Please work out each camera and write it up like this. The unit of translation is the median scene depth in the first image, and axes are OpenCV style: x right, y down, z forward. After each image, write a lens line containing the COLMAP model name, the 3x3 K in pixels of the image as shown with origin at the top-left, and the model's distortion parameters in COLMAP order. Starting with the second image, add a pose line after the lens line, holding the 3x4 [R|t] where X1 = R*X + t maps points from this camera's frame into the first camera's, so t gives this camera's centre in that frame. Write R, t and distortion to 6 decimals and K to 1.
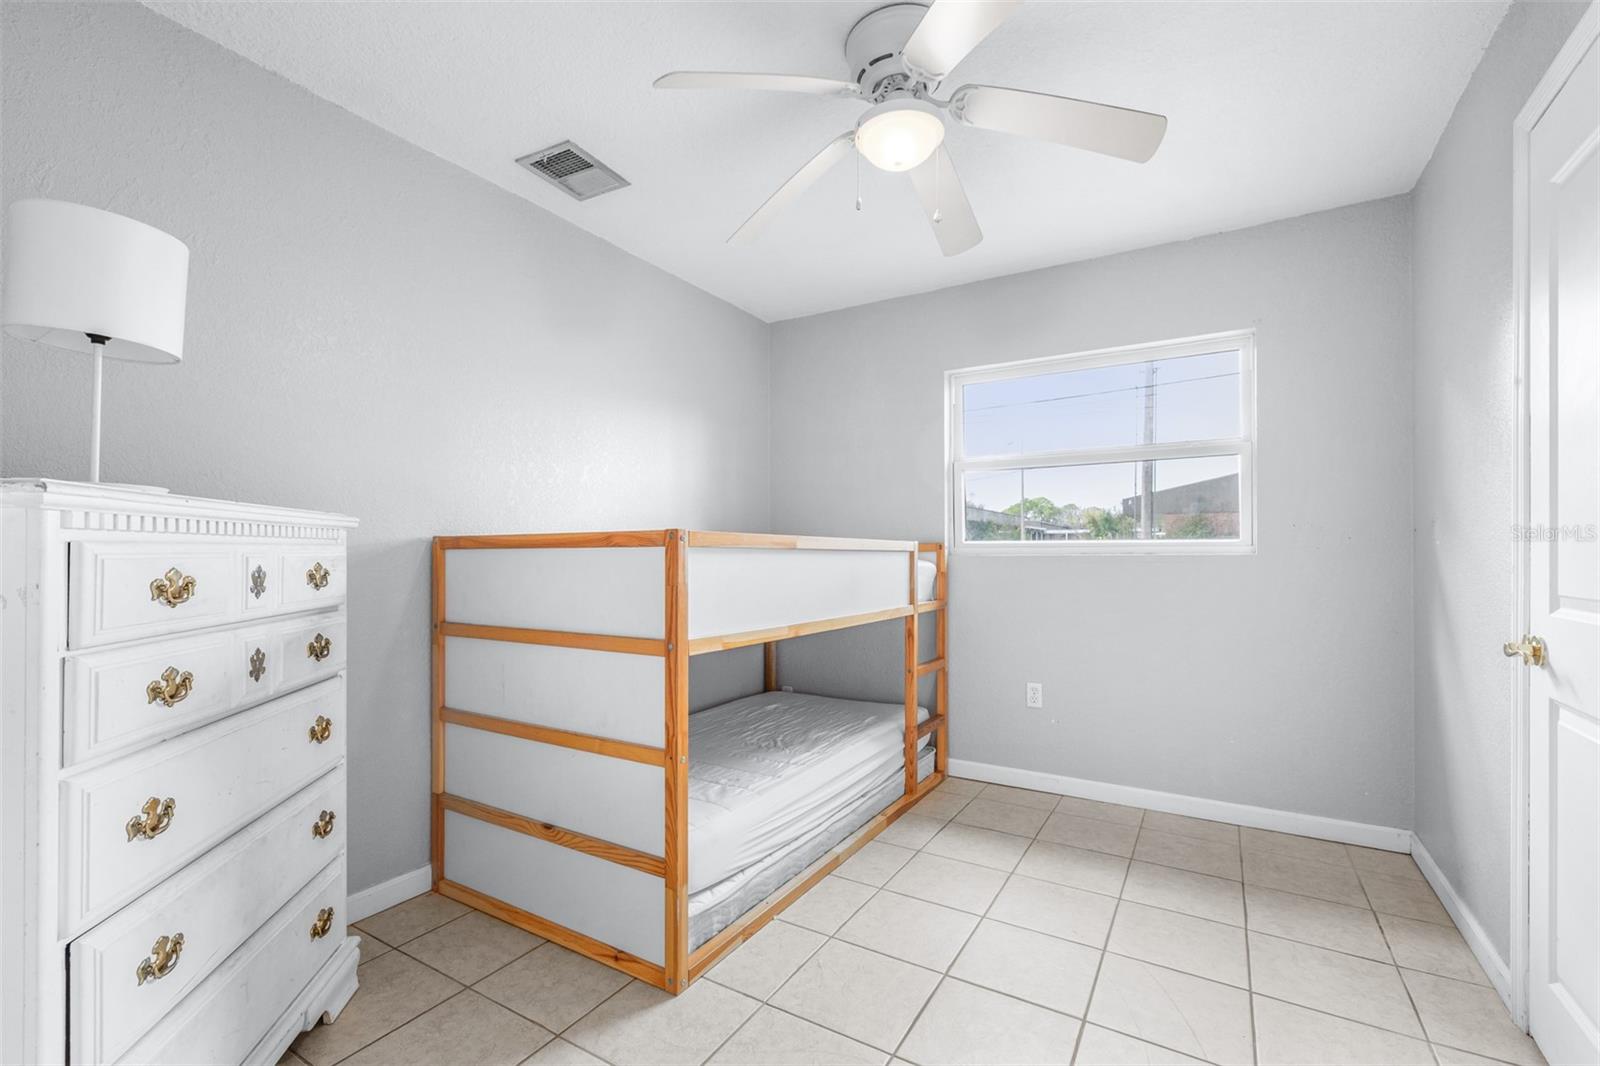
lens RADIAL K [[689.0, 0, 794.4], [0, 689.0, 550.7], [0, 0, 1]] dist [0.000049, -0.000124]
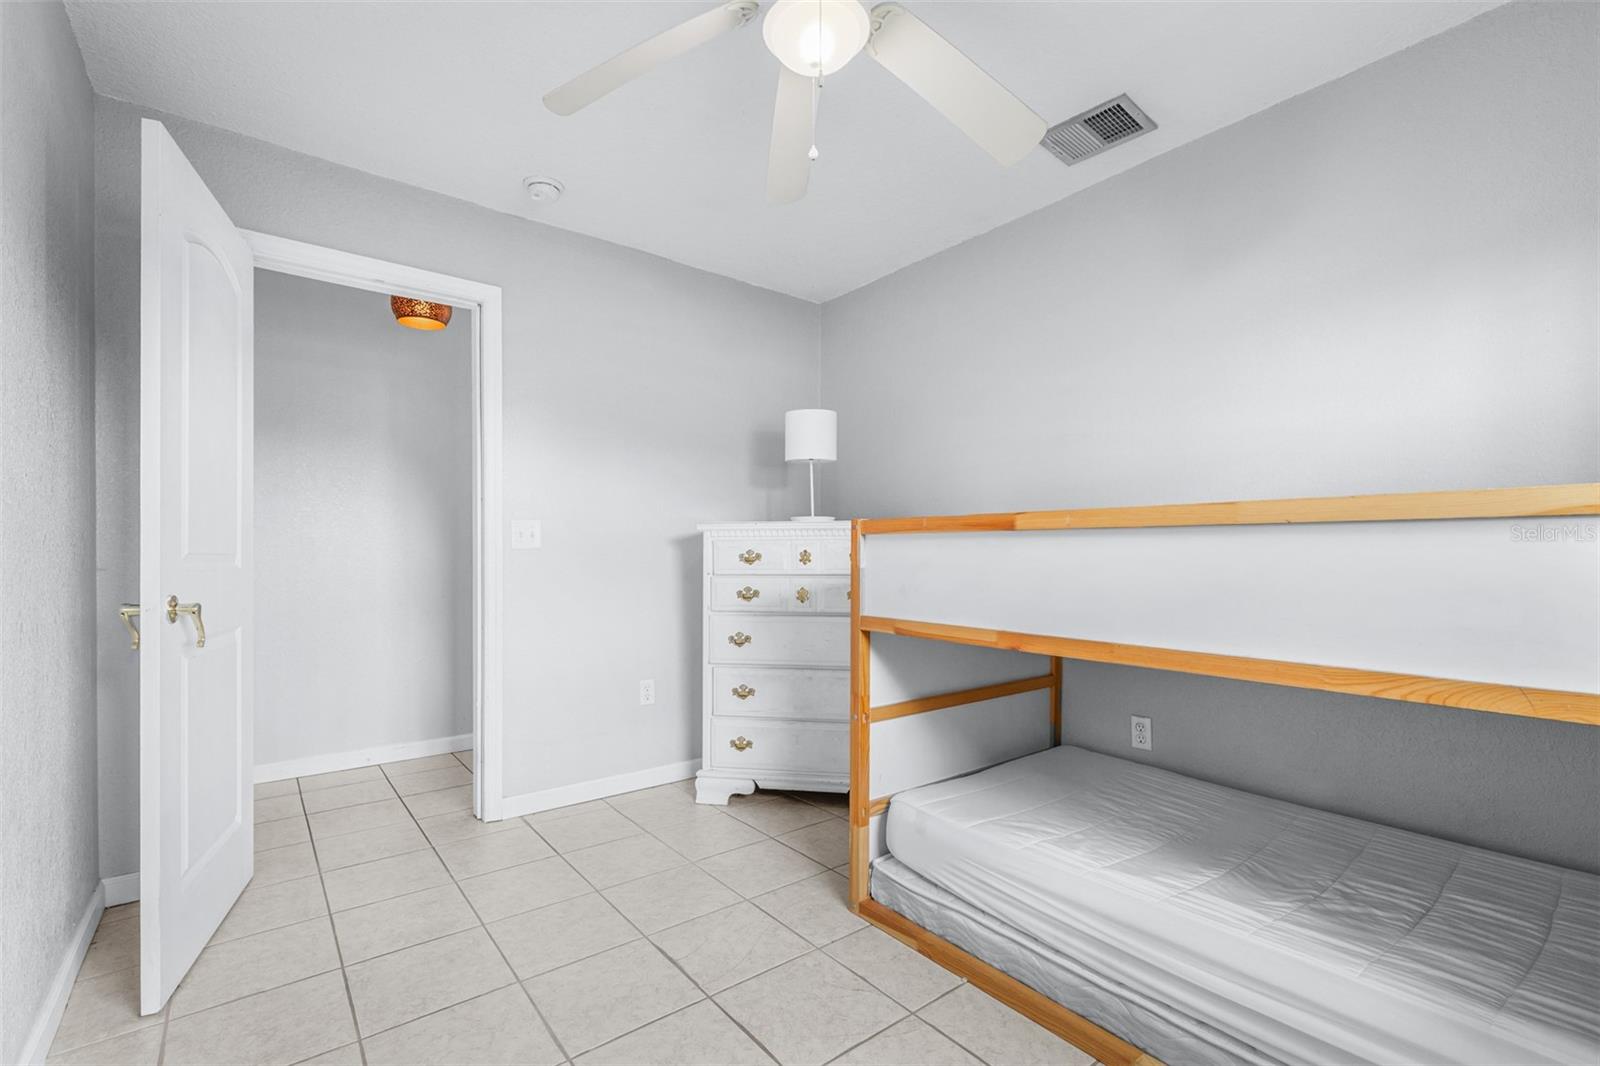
lens RADIAL K [[707.5, 0, 812.1], [0, 707.5, 546.0], [0, 0, 1]] dist [0.000847, 0.000076]
pose [[-0.334546, -0.010176, -0.942324, 1.280676], [0.005036, 0.999908, -0.012586, 0.037096], [0.942366, -0.008956, -0.334464, 1.714858]]
